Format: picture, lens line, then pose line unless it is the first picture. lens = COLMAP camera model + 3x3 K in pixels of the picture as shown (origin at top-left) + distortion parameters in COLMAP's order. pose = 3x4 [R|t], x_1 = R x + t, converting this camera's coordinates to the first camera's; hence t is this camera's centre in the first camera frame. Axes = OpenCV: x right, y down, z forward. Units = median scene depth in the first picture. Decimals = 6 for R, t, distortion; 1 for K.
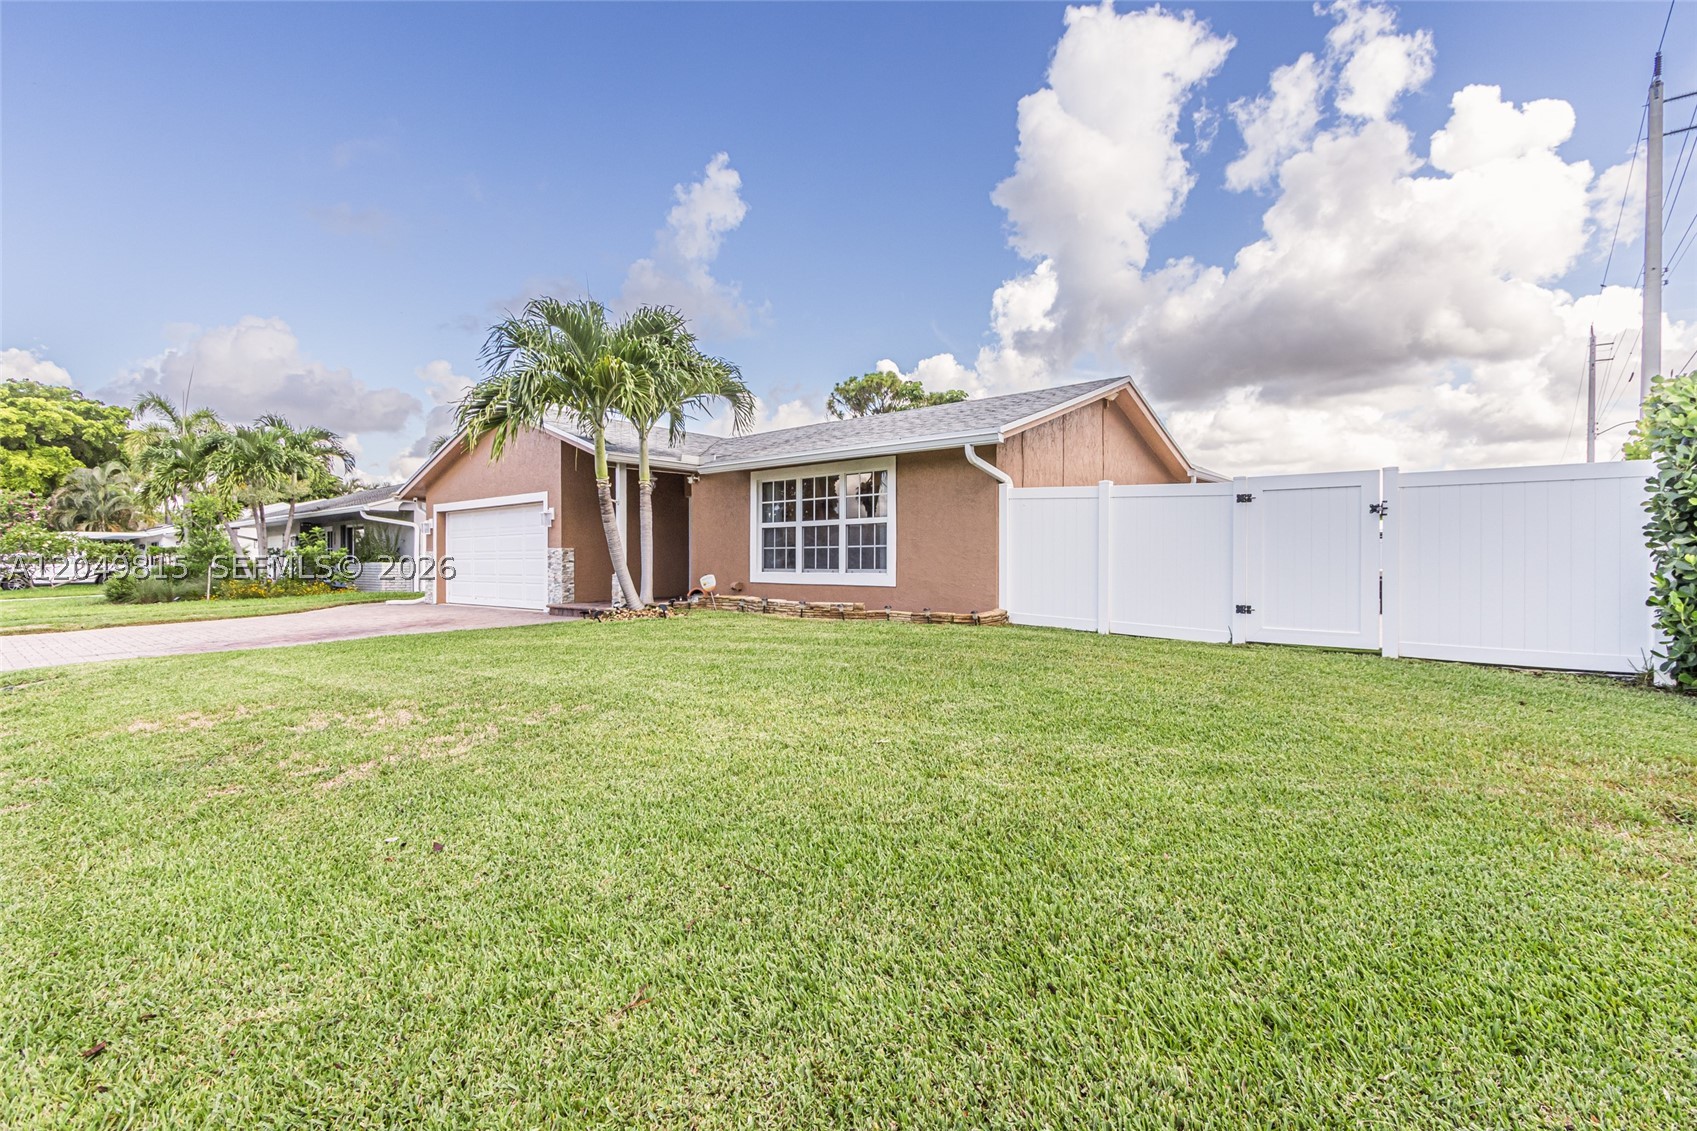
lens RADIAL K [[772.4, 0, 854.0], [0, 772.4, 563.4], [0, 0, 1]] dist [0.005323, 0.000123]
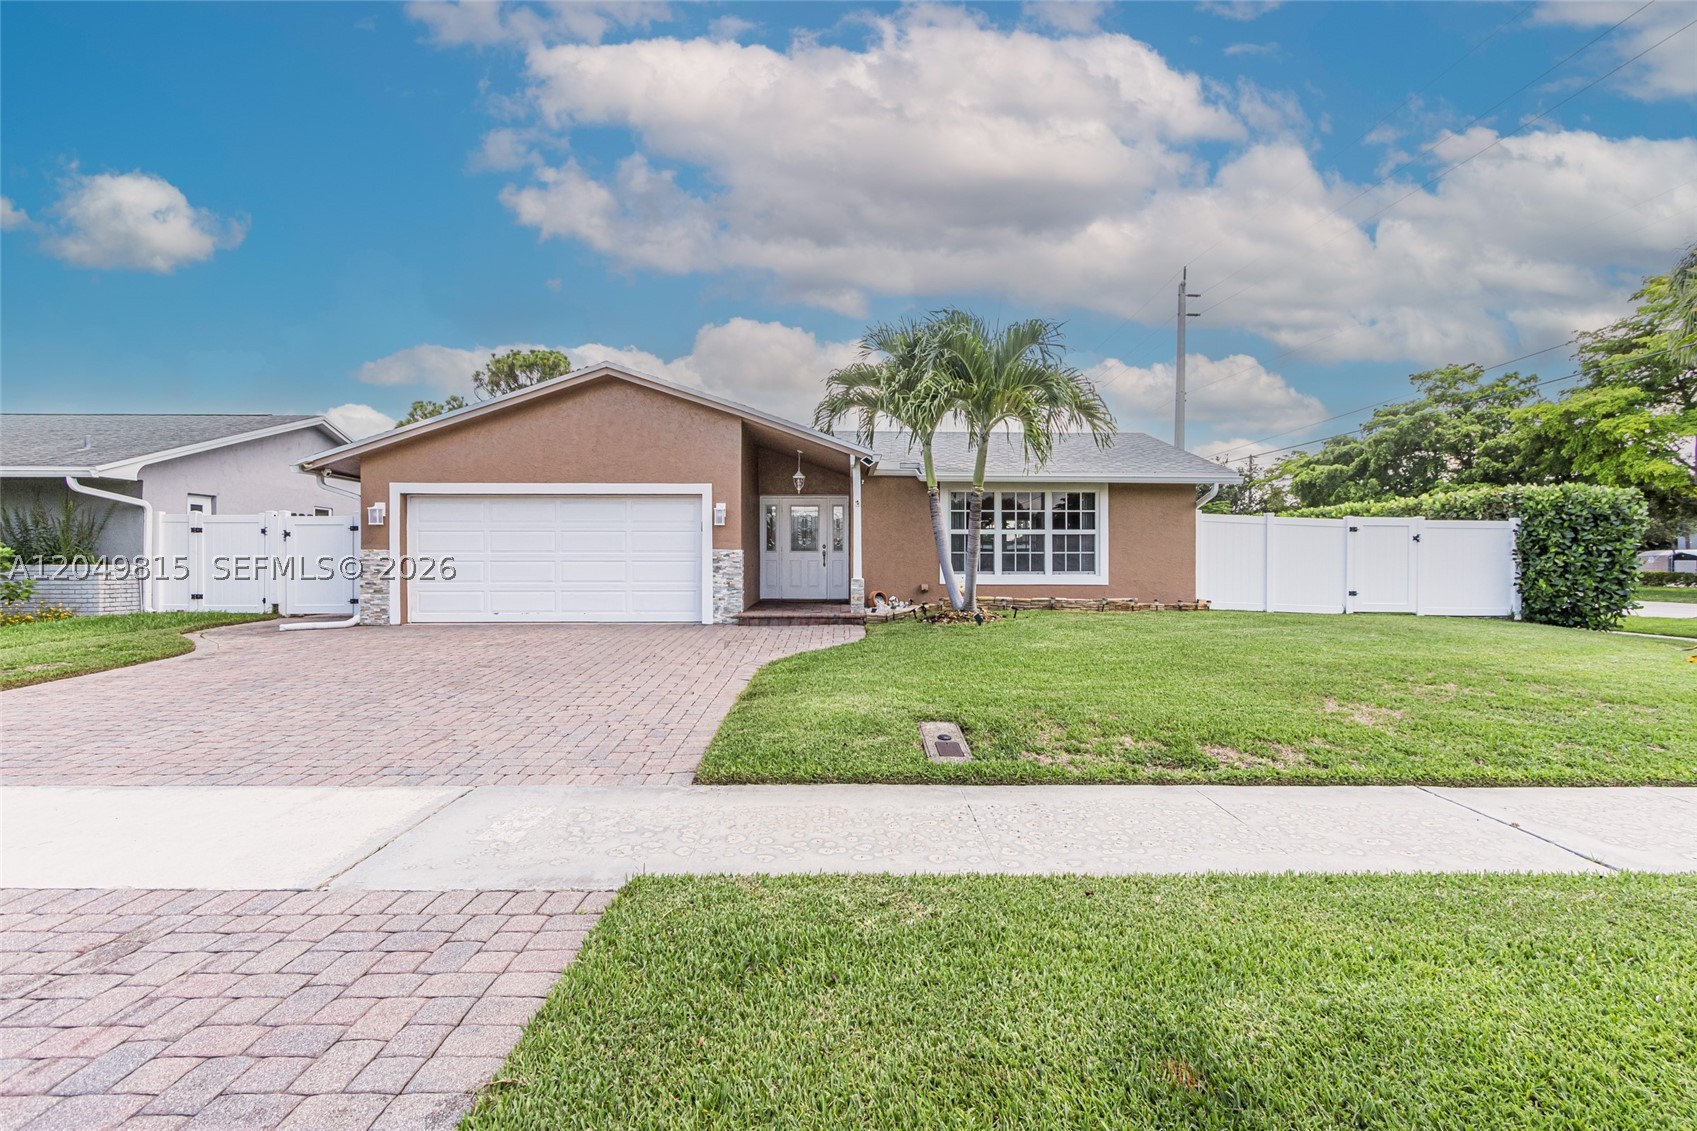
lens RADIAL K [[772.4, 0, 854.0], [0, 772.4, 563.4], [0, 0, 1]] dist [0.005323, 0.000123]
pose [[0.746559, -0.001461, 0.665317, -1.077994], [0.000223, 0.999998, 0.001946, -0.007791], [-0.665319, -0.001305, 0.746558, 0.322764]]
